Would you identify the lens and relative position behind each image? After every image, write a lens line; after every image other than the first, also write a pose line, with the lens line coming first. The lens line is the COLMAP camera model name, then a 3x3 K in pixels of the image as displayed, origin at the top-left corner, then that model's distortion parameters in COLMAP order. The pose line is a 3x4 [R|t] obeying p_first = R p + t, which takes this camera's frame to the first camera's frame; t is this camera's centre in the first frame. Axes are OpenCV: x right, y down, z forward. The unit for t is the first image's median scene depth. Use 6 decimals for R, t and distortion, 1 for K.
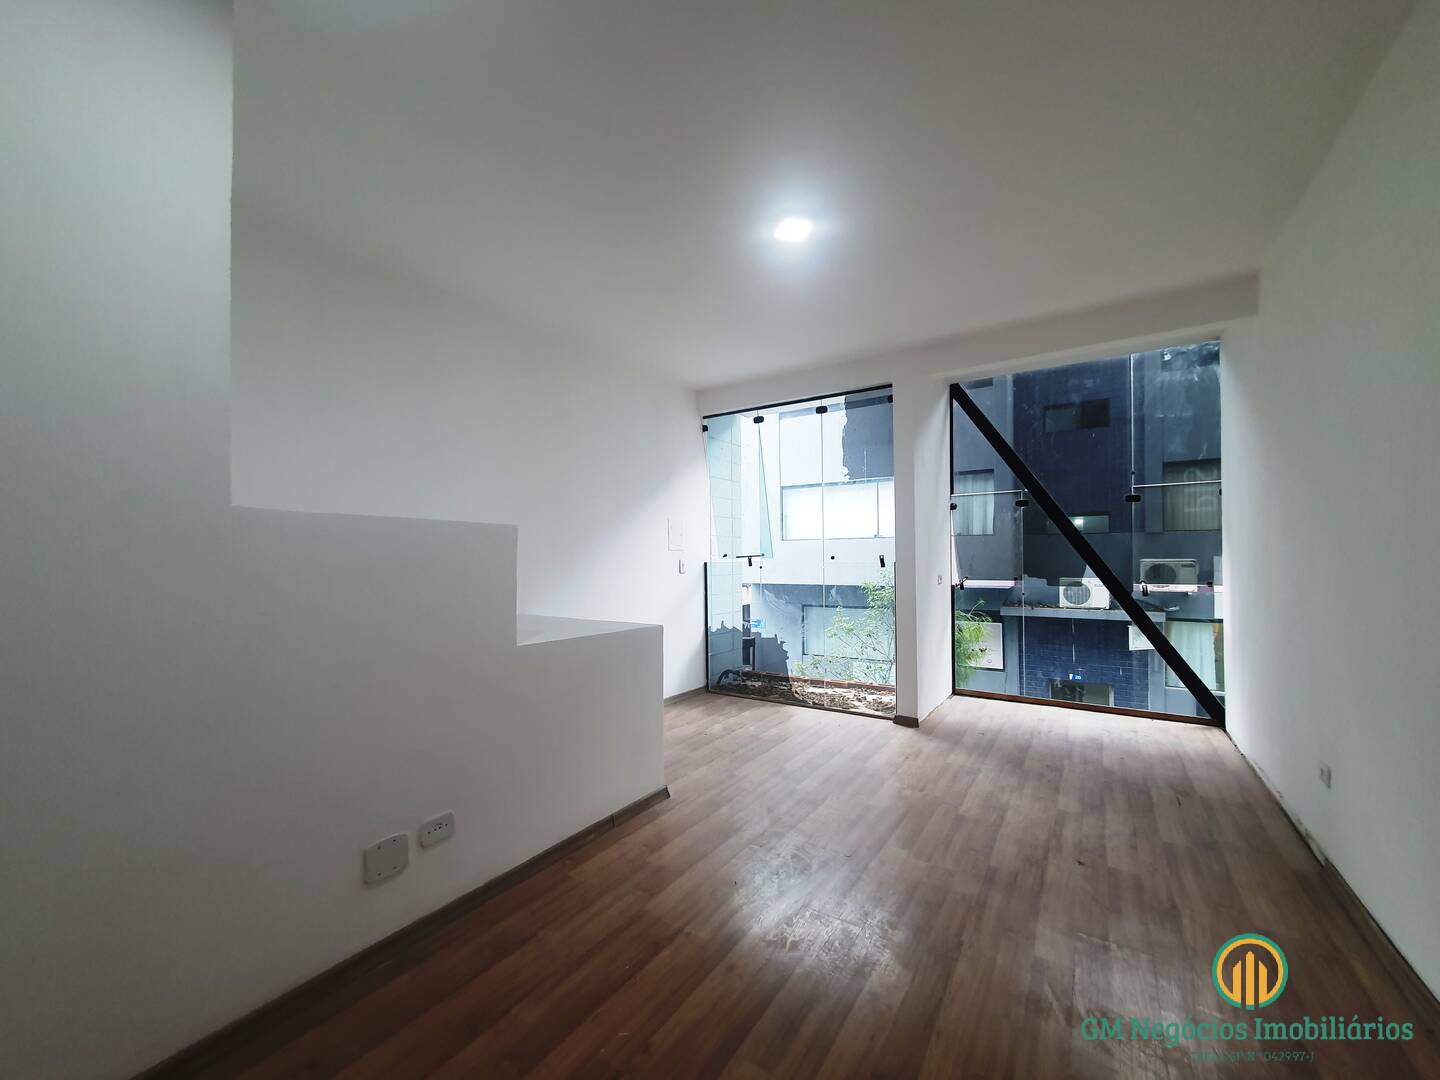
lens RADIAL K [[572.1, 0, 718.0], [0, 572.1, 555.7], [0, 0, 1]] dist [0.006997, 0.000106]
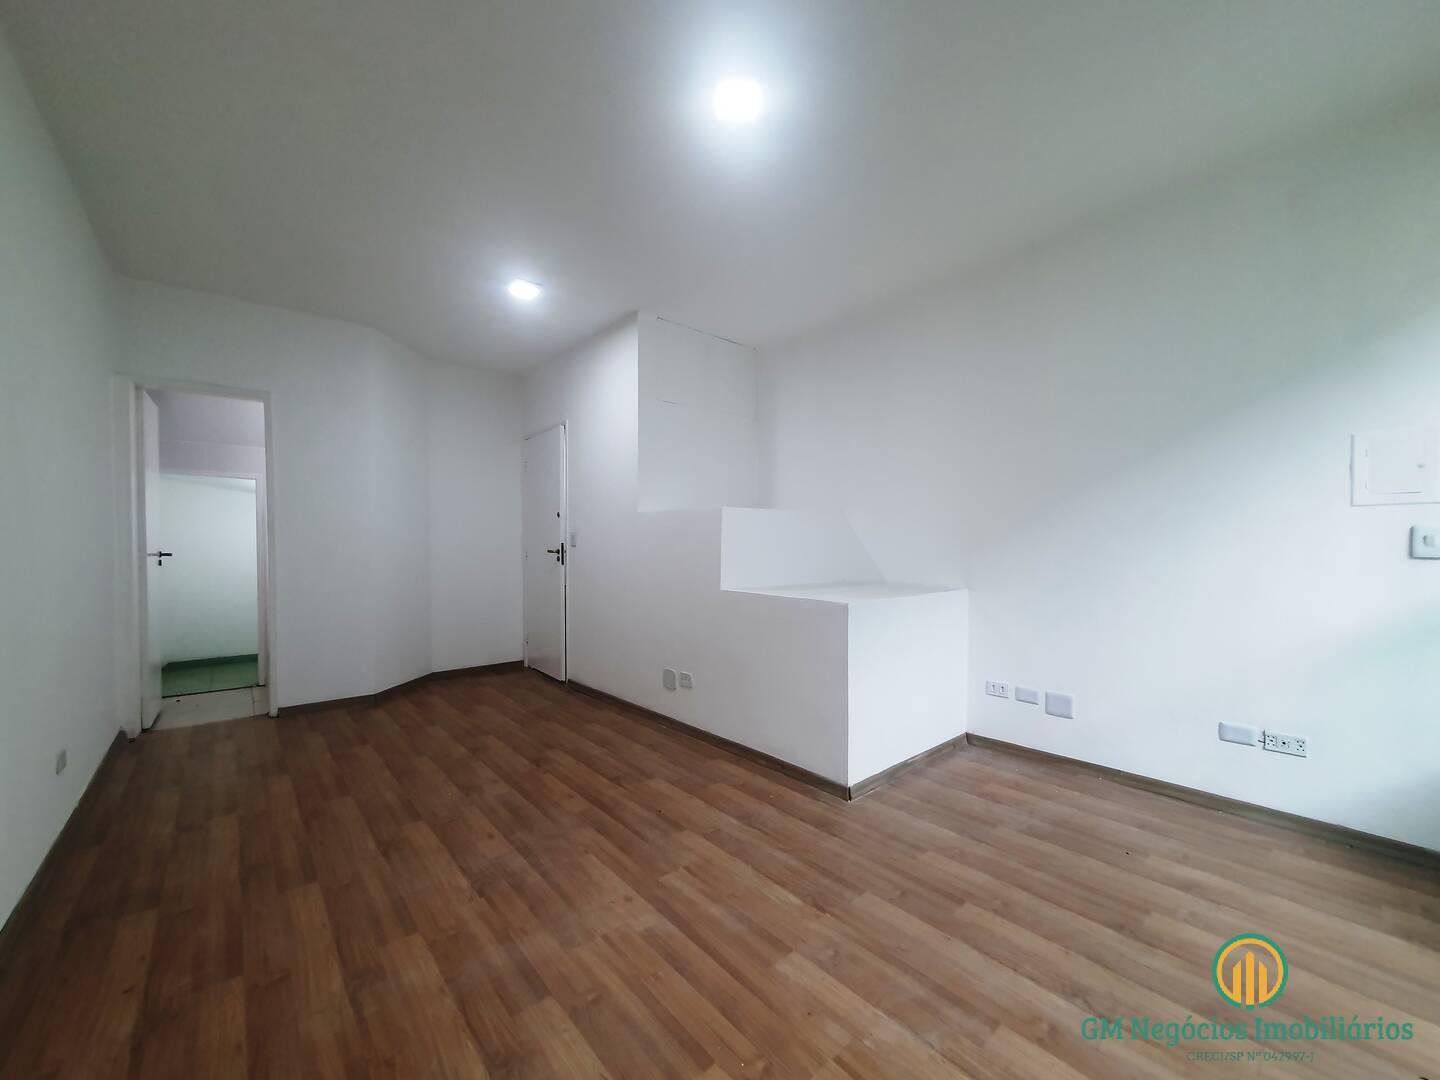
lens RADIAL K [[572.1, 0, 718.0], [0, 572.1, 555.7], [0, 0, 1]] dist [0.006997, 0.000106]
pose [[-0.275226, 0.025718, -0.961035, 1.092053], [0.002673, 0.999659, 0.025986, 0.037578], [0.961376, 0.004583, -0.275201, 1.443789]]
